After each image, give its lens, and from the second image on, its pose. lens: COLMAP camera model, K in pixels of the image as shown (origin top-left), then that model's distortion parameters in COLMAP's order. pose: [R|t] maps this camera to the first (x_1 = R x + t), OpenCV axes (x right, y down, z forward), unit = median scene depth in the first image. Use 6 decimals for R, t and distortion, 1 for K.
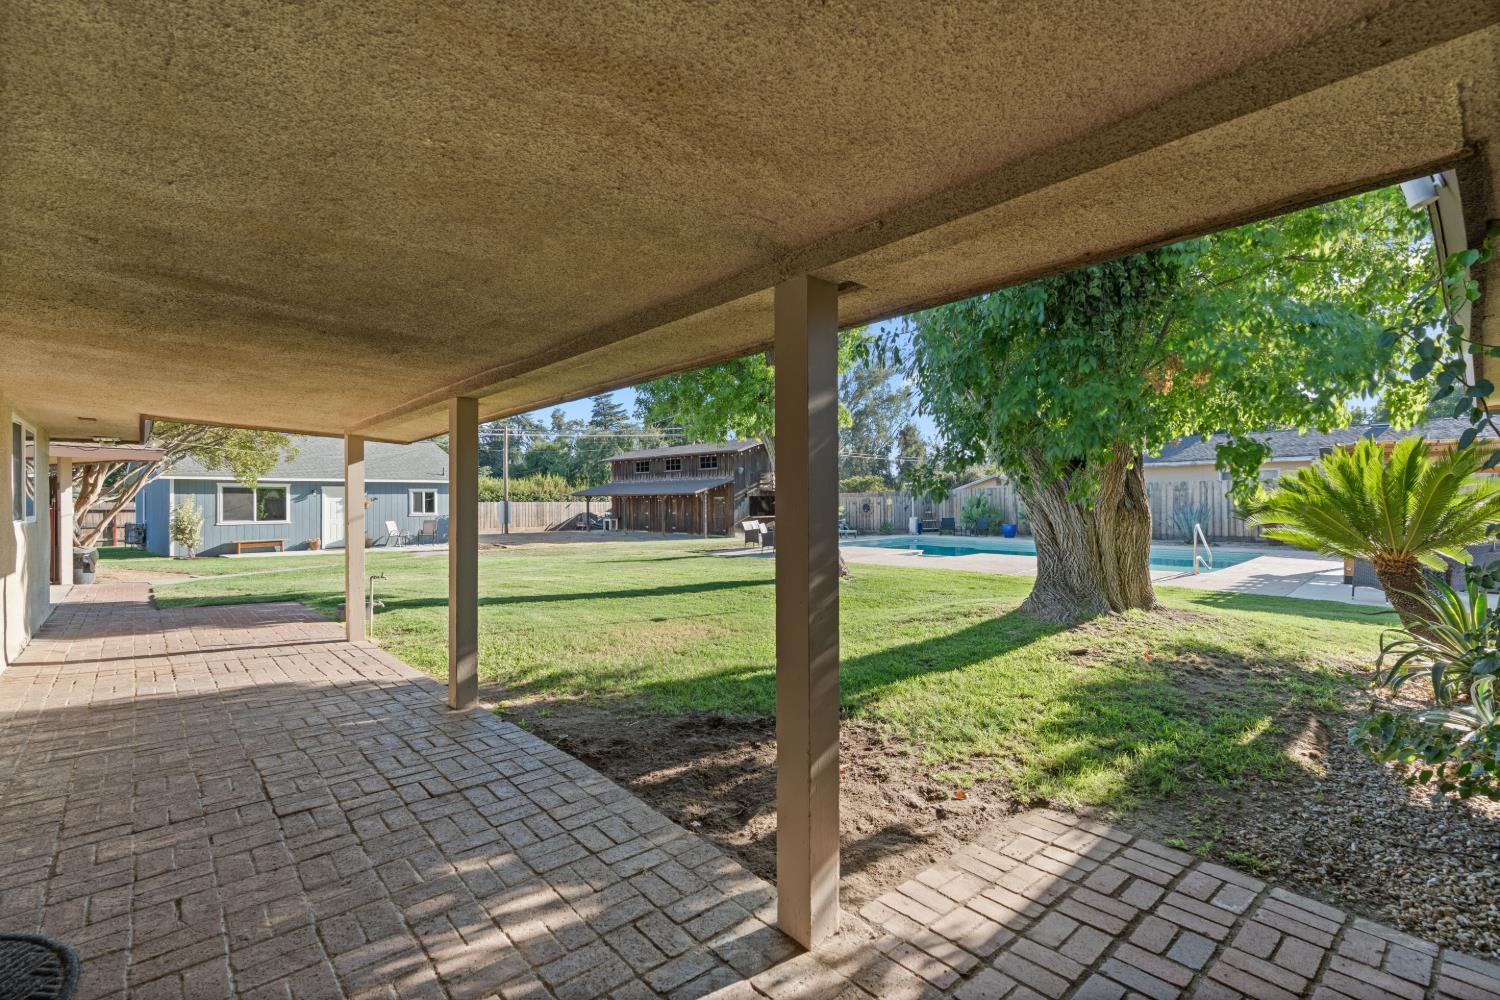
lens RADIAL K [[678.5, 0, 752.5], [0, 678.5, 488.1], [0, 0, 1]] dist [-0.009860, 0.000620]
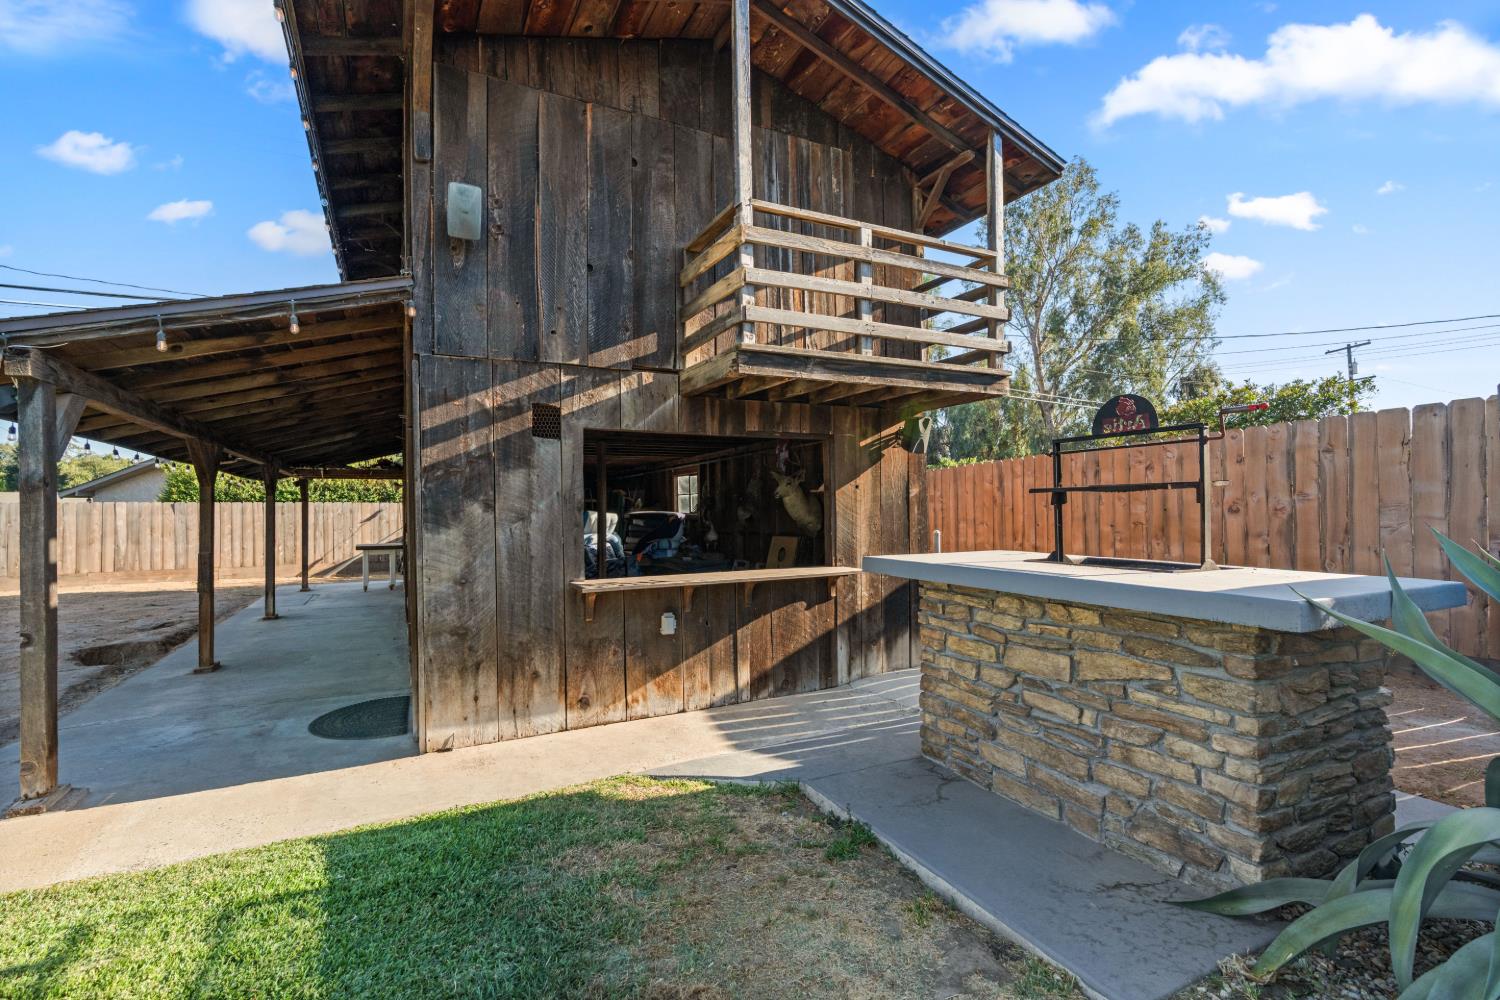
lens RADIAL K [[678.5, 0, 752.5], [0, 678.5, 488.1], [0, 0, 1]] dist [-0.009860, 0.000620]
pose [[0.960661, -0.014370, -0.277352, 0.084576], [0.011203, 0.999853, -0.013001, 0.033273], [0.277498, 0.009382, 0.960680, 1.134384]]
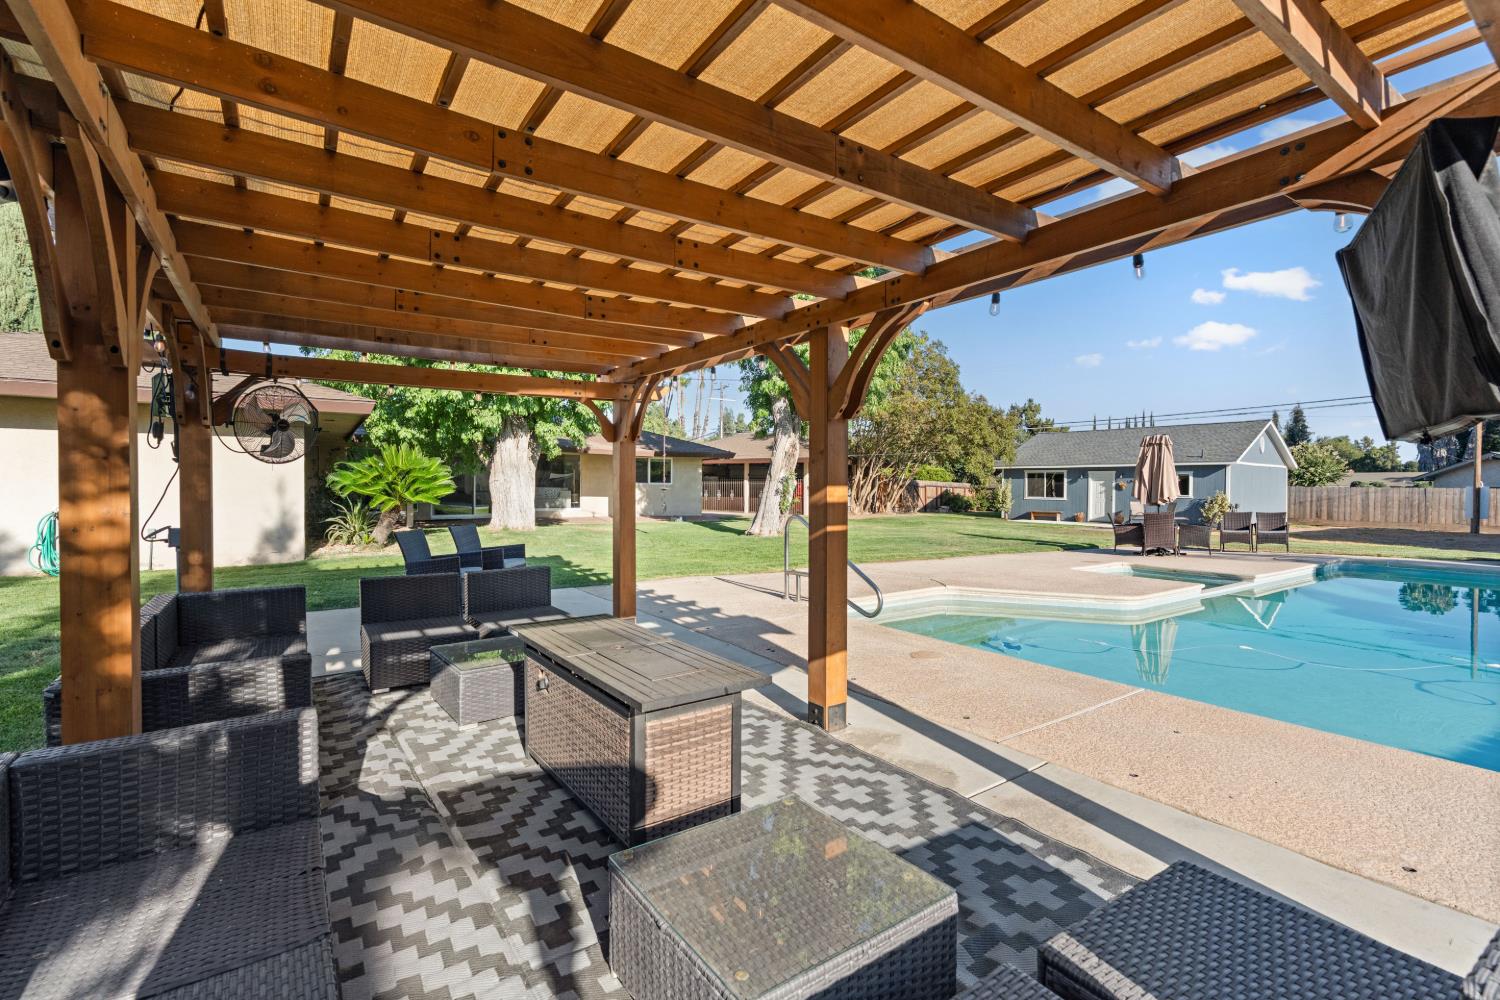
lens RADIAL K [[672.7, 0, 750.0], [0, 672.7, 500.0], [0, 0, 1]] dist [-0.013397, 0.006718]
pose [[-0.152759, 0.024750, -0.987953, 0.611276], [0.011238, 0.999665, 0.023305, 0.012619], [0.988200, -0.007543, -0.152986, 0.512704]]
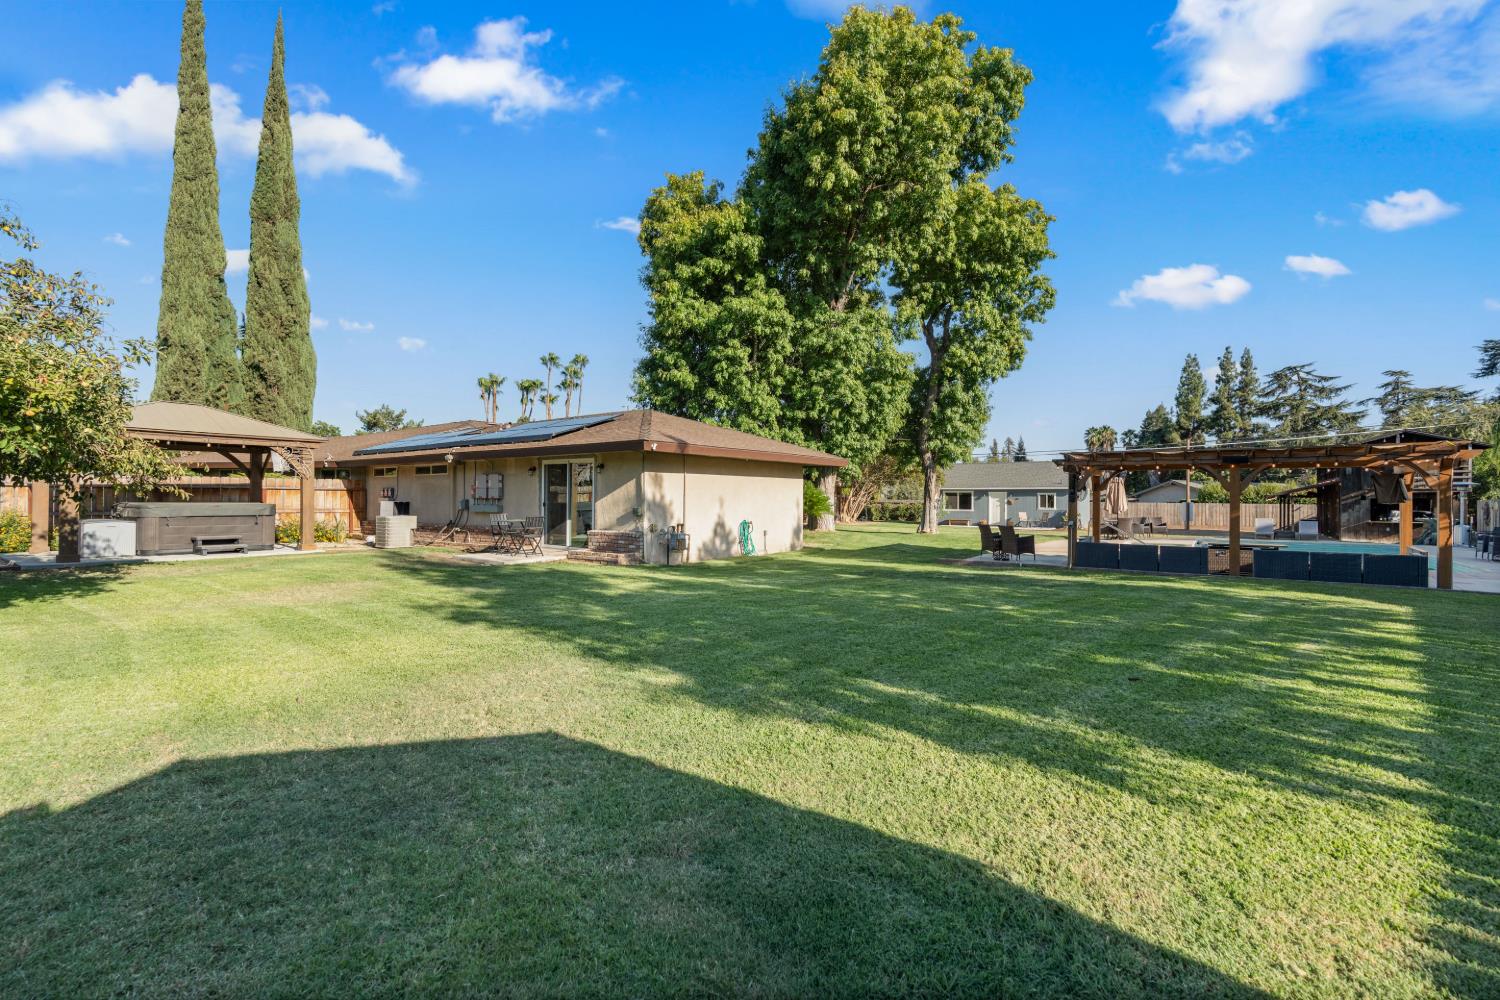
lens RADIAL K [[672.7, 0, 750.0], [0, 672.7, 500.0], [0, 0, 1]] dist [-0.013397, 0.006718]
pose [[0.179753, 0.006046, -0.983693, 0.937544], [0.008800, 0.999931, 0.007754, -0.000732], [0.983672, -0.010050, 0.179688, 0.028235]]
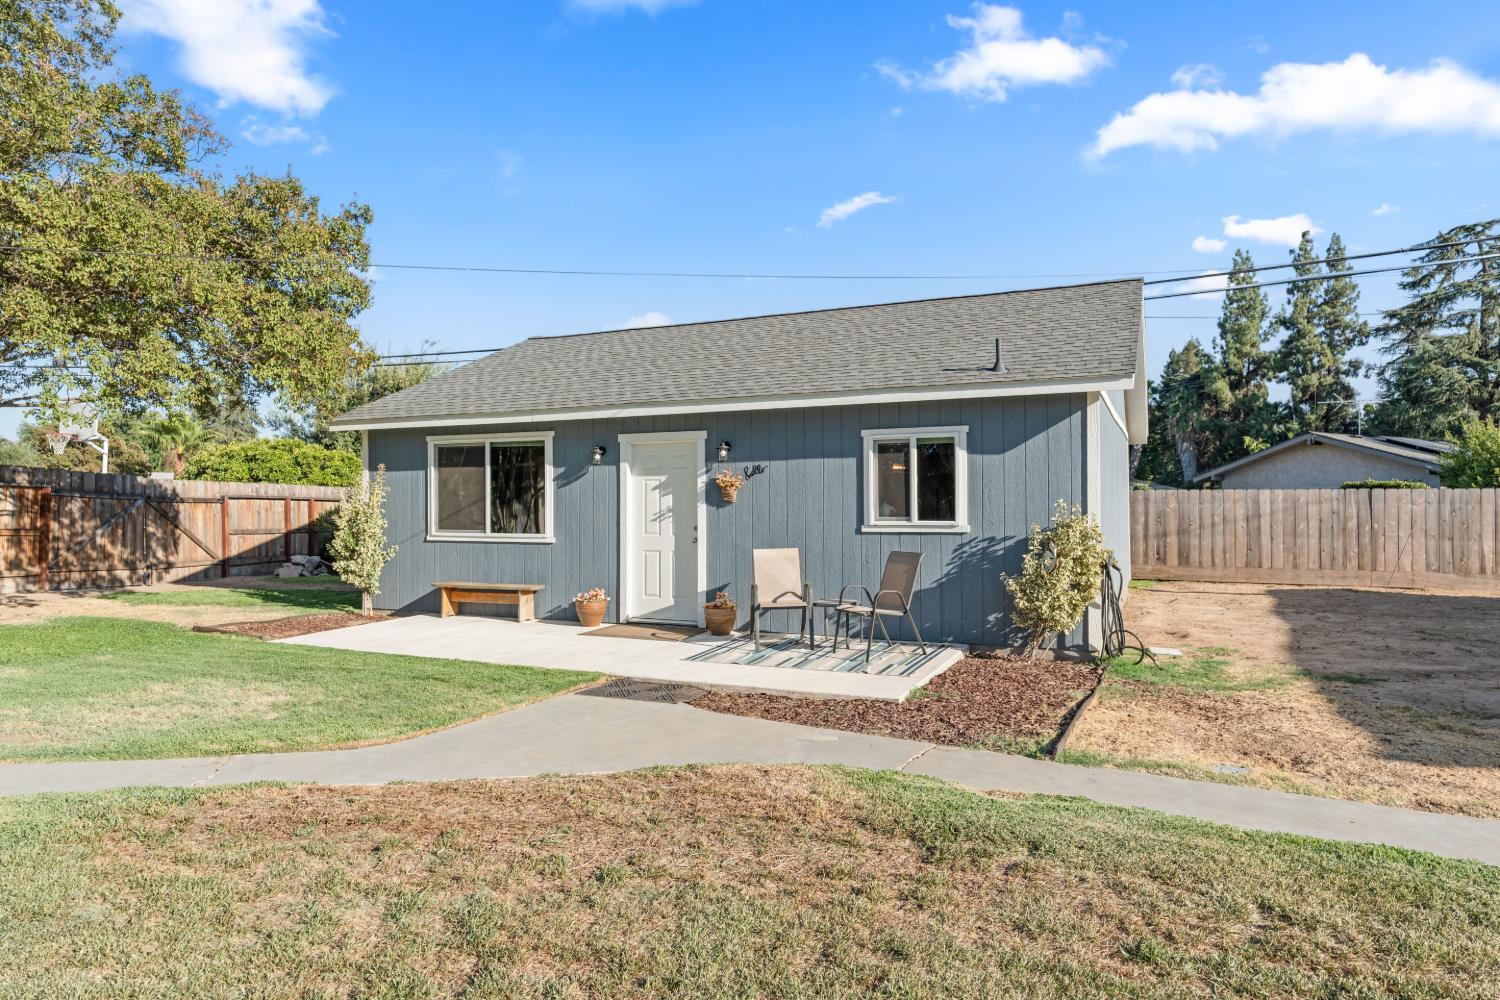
lens RADIAL K [[906.8, 0, 750.0], [0, 906.8, 500.0], [0, 0, 1]] dist [-0.000397, -0.000857]
pose [[0.297436, 0.001769, -0.954740, -0.172105], [0.020511, 0.999756, 0.008243, 0.024136], [0.954521, -0.022034, 0.297327, 0.831723]]
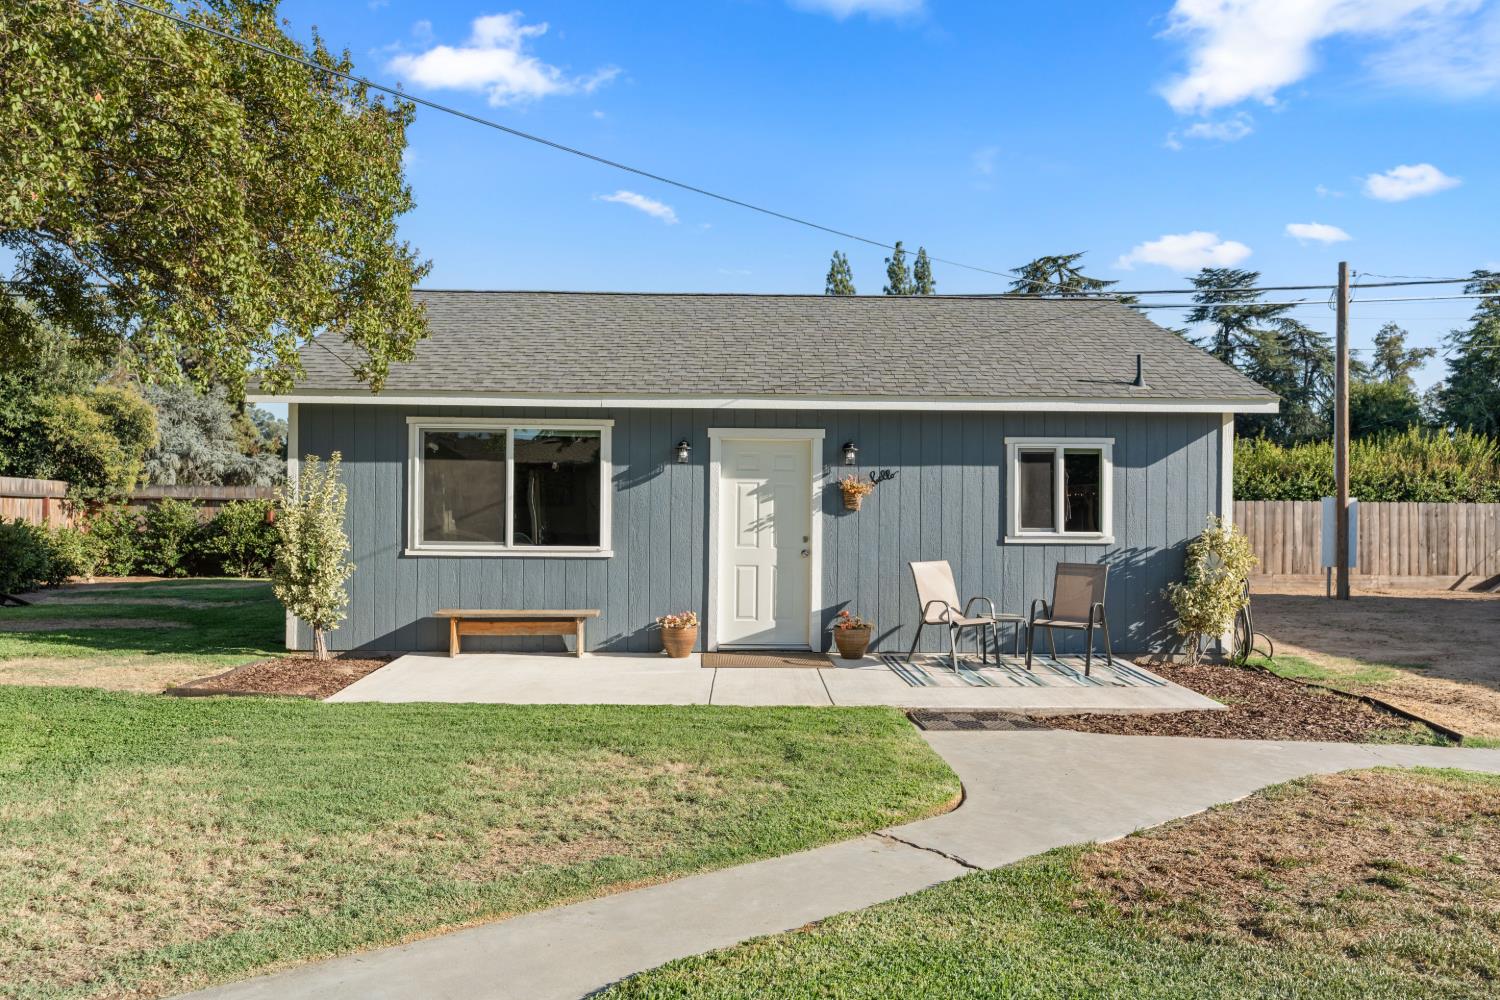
lens RADIAL K [[1047.5, 0, 750.0], [0, 1047.5, 500.0], [0, 0, 1]] dist [0.003246, 0.003140]
pose [[0.689238, 0.010179, -0.724463, -0.277672], [0.000822, 0.999890, 0.014831, 0.018251], [0.724534, -0.010817, 0.689154, 0.638118]]
